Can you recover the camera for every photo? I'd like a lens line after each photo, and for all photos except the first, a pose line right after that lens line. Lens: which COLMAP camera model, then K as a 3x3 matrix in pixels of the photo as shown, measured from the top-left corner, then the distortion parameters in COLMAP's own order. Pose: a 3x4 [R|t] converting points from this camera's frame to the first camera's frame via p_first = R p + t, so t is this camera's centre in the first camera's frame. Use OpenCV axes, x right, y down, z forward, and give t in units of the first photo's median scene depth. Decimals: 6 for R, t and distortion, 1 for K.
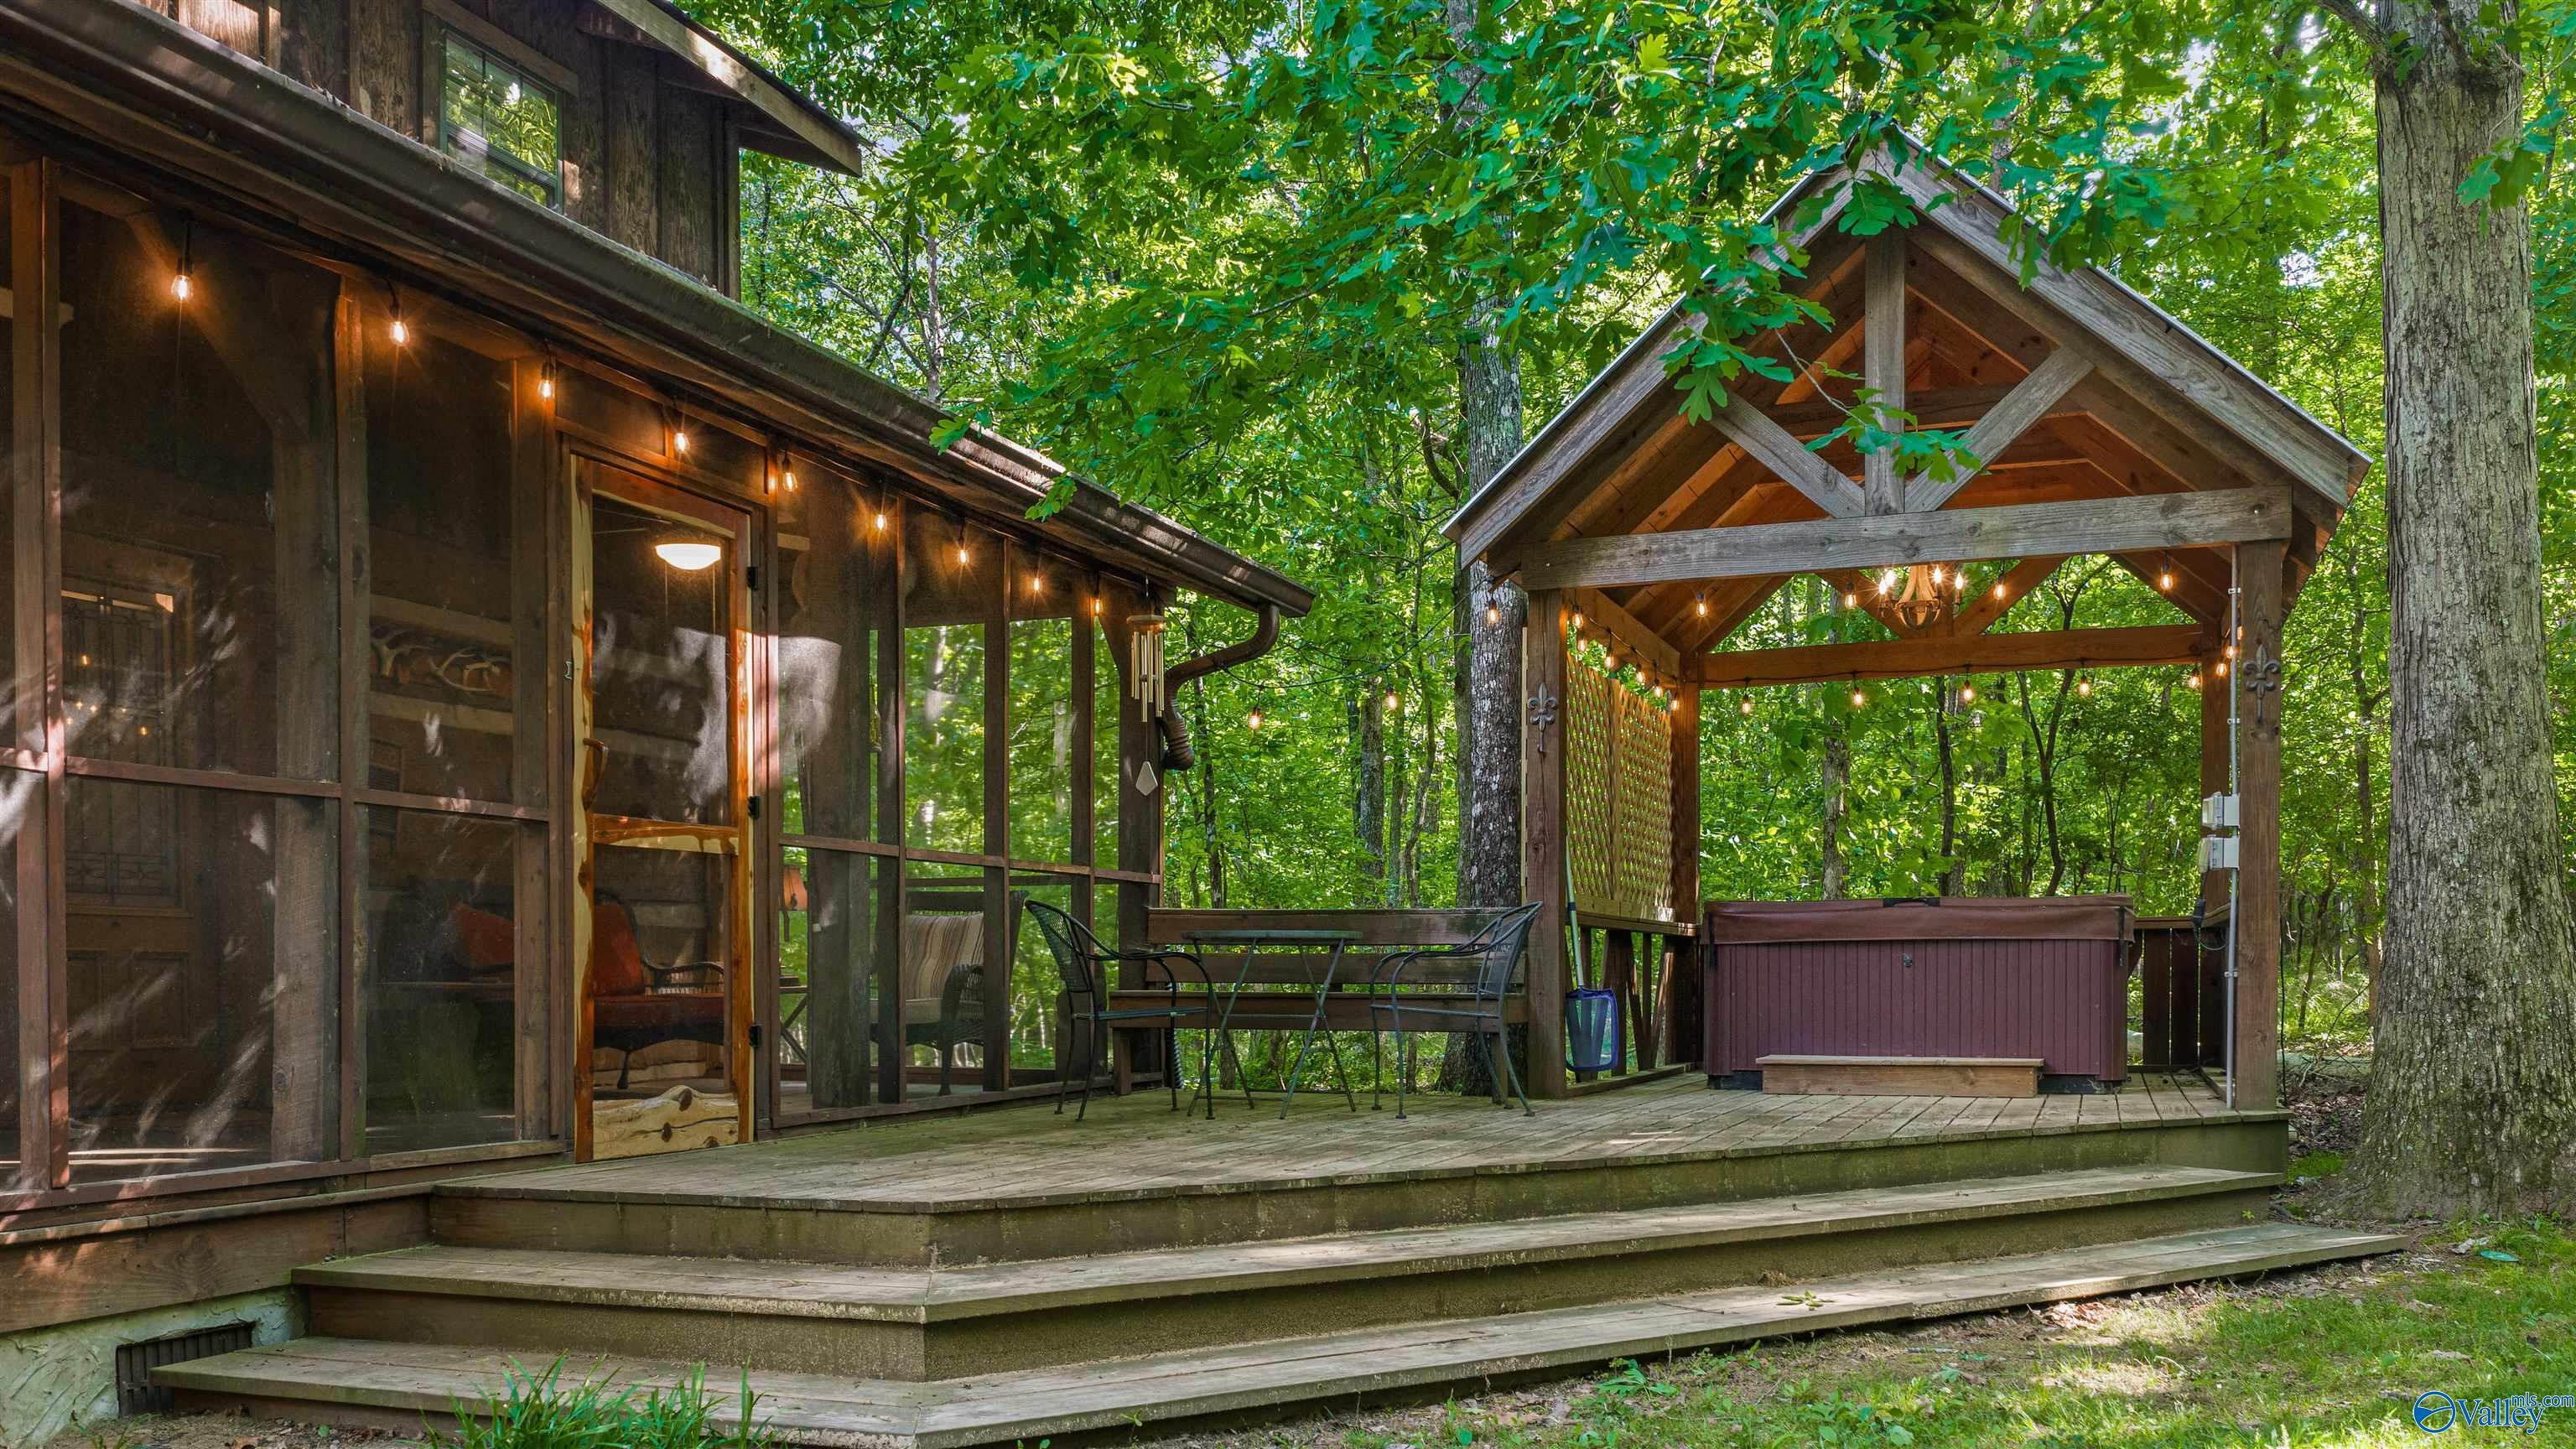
lens RADIAL K [[2174.4, 0, 1288.0], [0, 2174.4, 1042.2], [0, 0, 1]] dist [-0.000385, -0.008350]
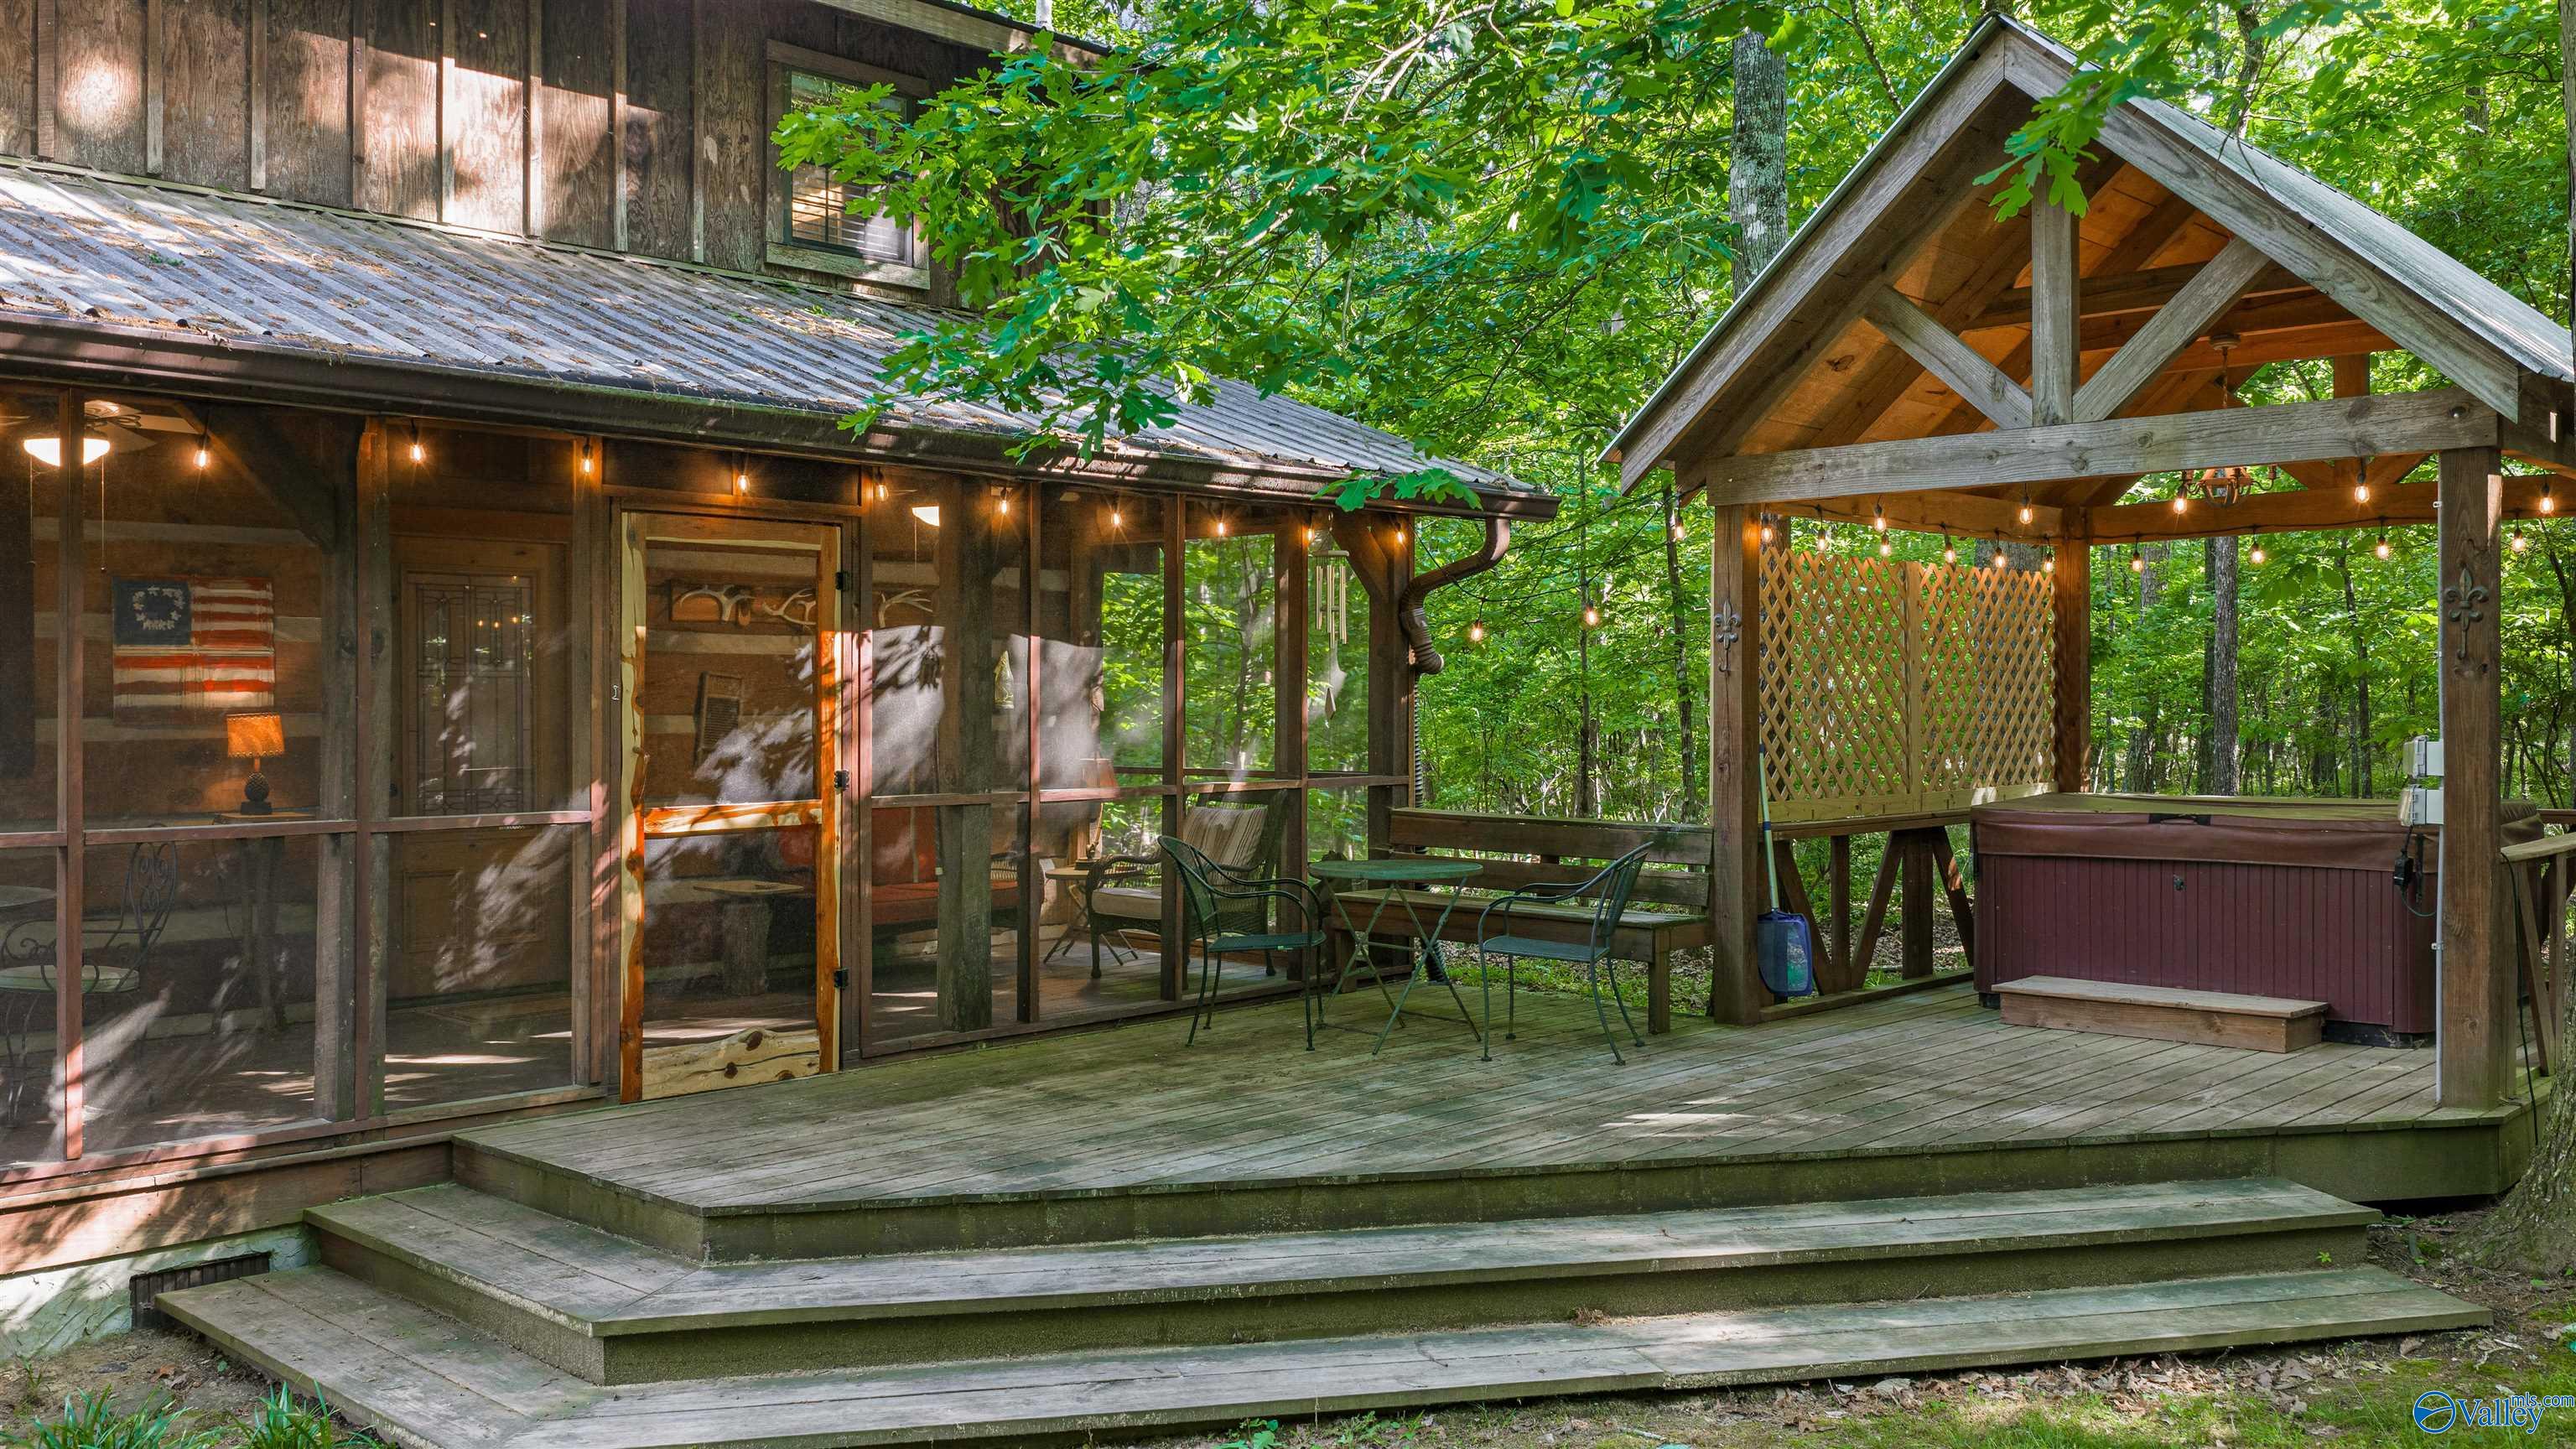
lens RADIAL K [[2130.6, 0, 1352.7], [0, 2130.6, 703.0], [0, 0, 1]] dist [-0.000916, -0.004908]
pose [[0.924017, 0.002784, -0.382342, 0.404542], [-0.010758, 0.999767, -0.018721, -0.121474], [0.382201, 0.021412, 0.923831, 0.058639]]
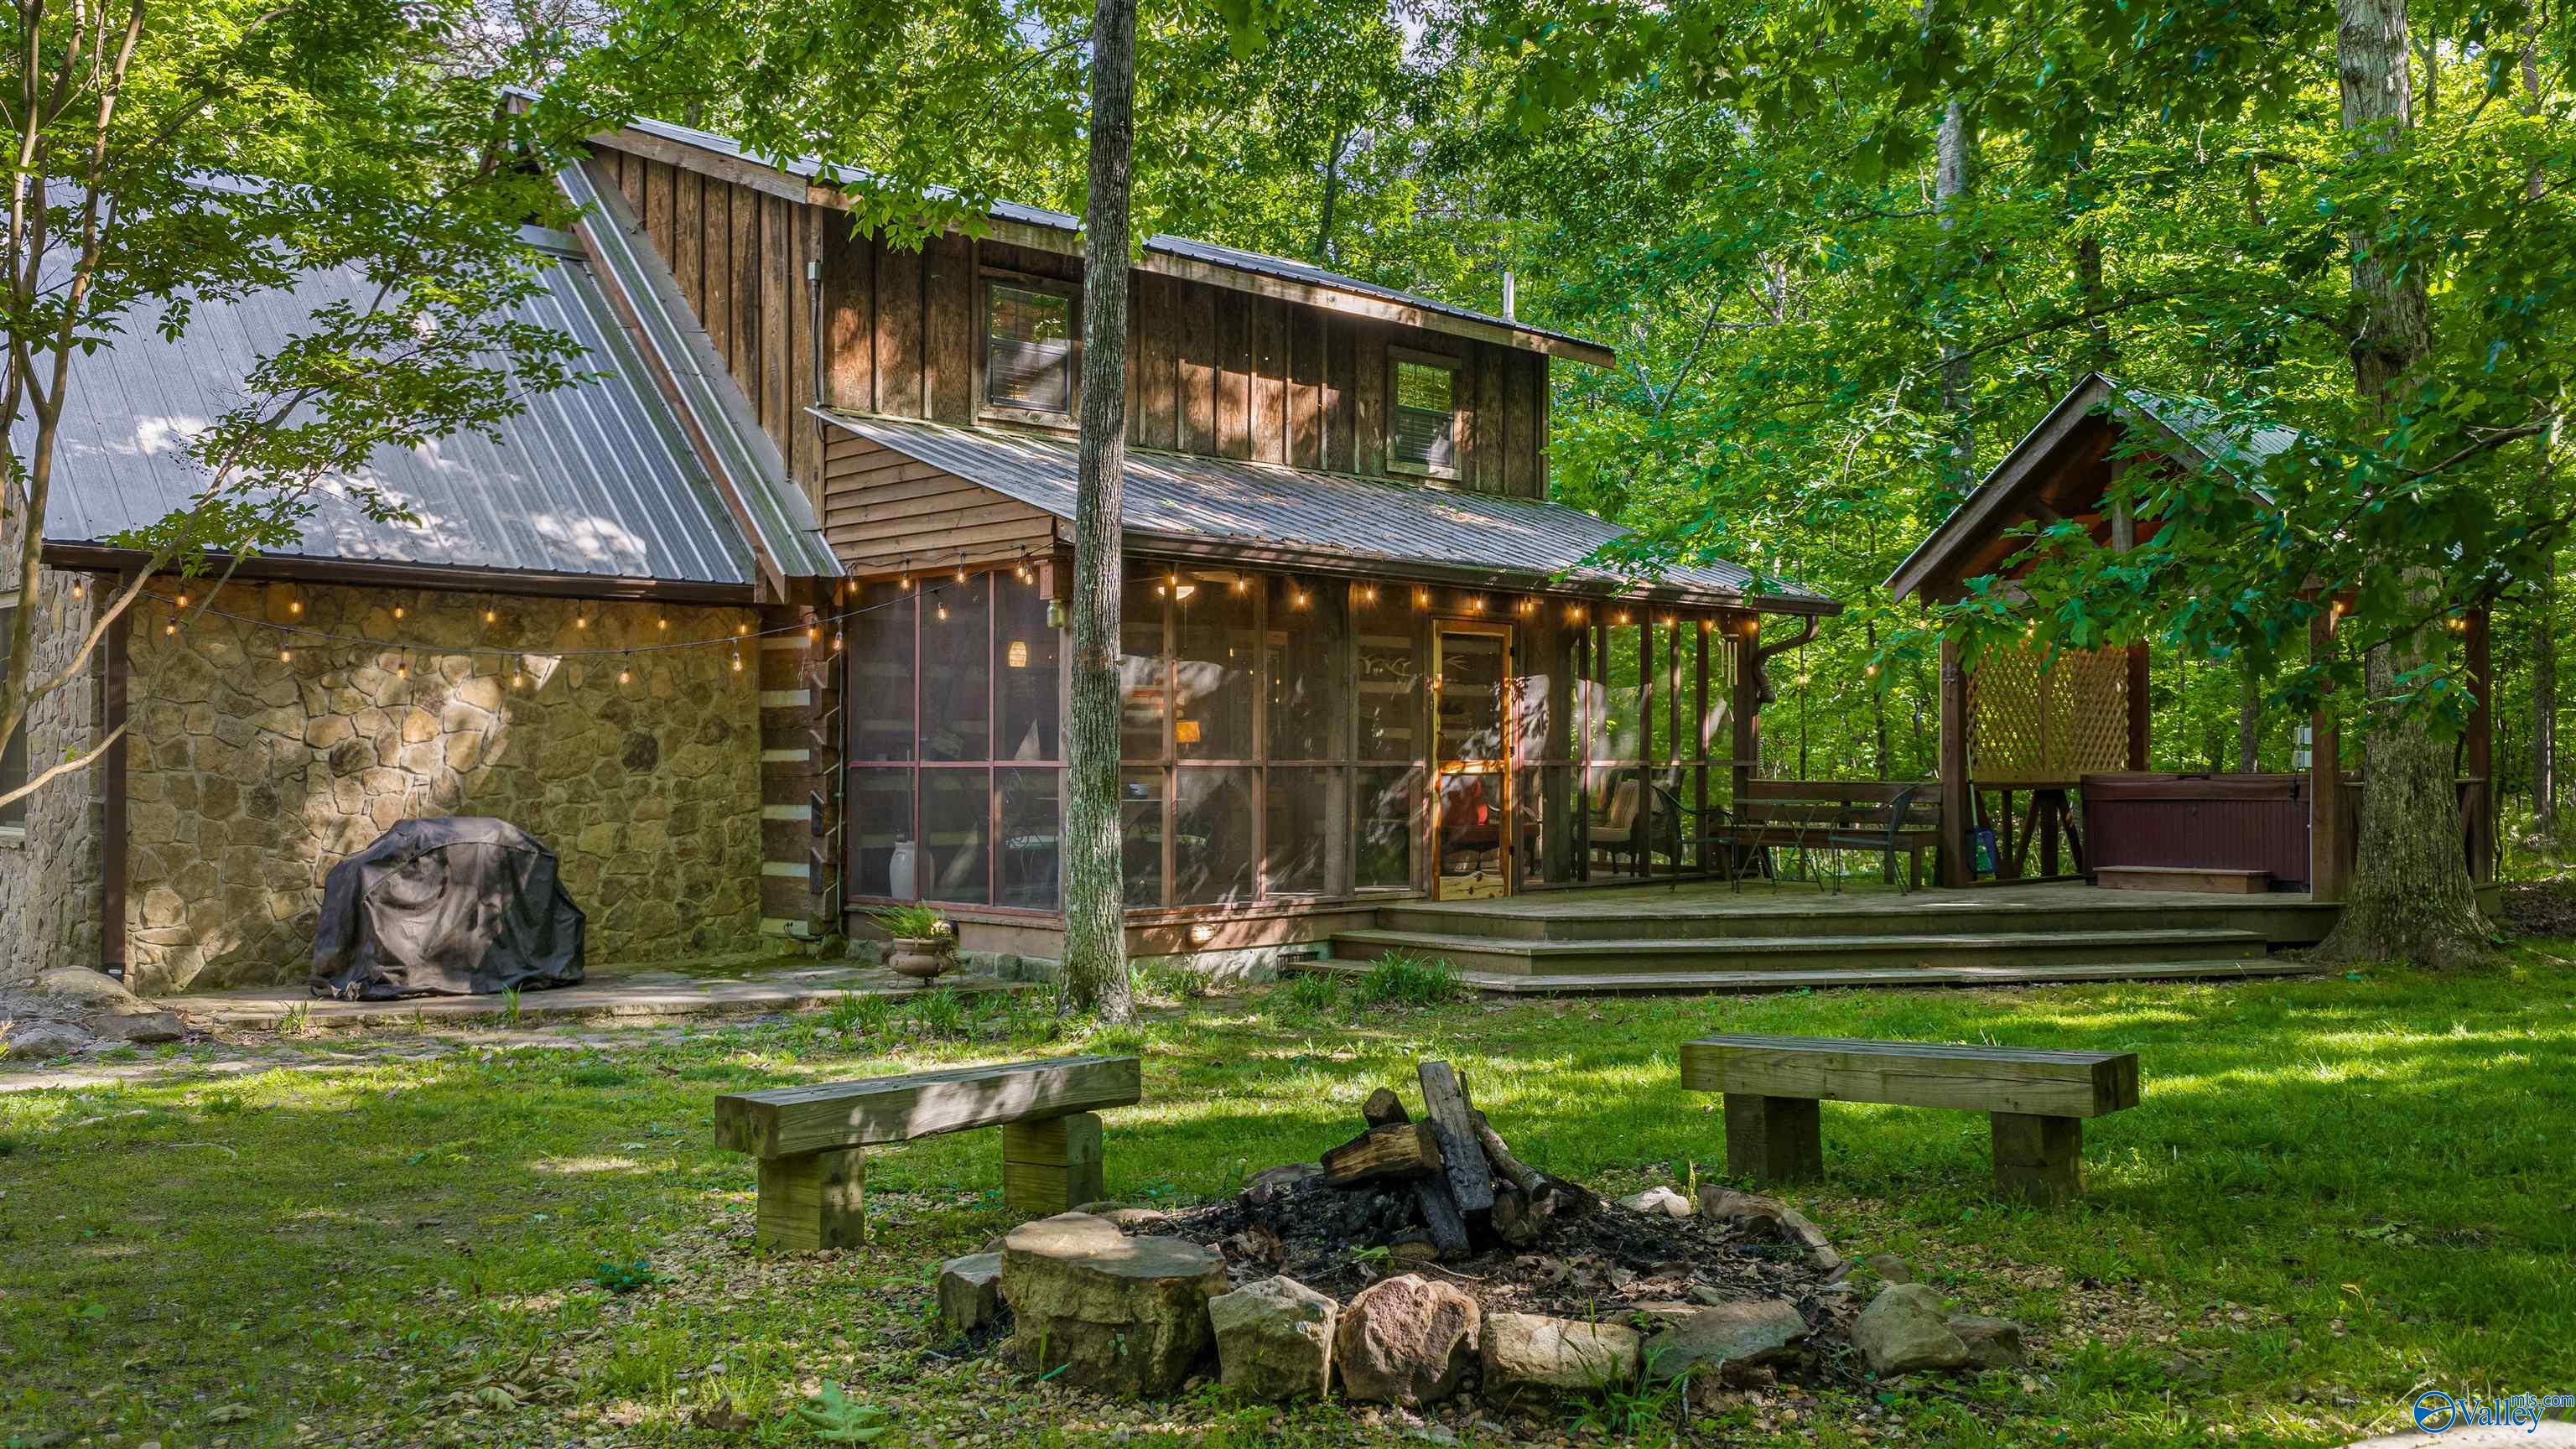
lens RADIAL K [[2265.4, 0, 1288.0], [0, 2265.4, 724.5], [0, 0, 1]] dist [-0.016814, -0.009687]
pose [[0.906575, -0.006100, -0.422001, 0.513683], [-0.012402, 0.999079, -0.041083, -0.032016], [0.421863, 0.042478, 0.905664, -1.187309]]
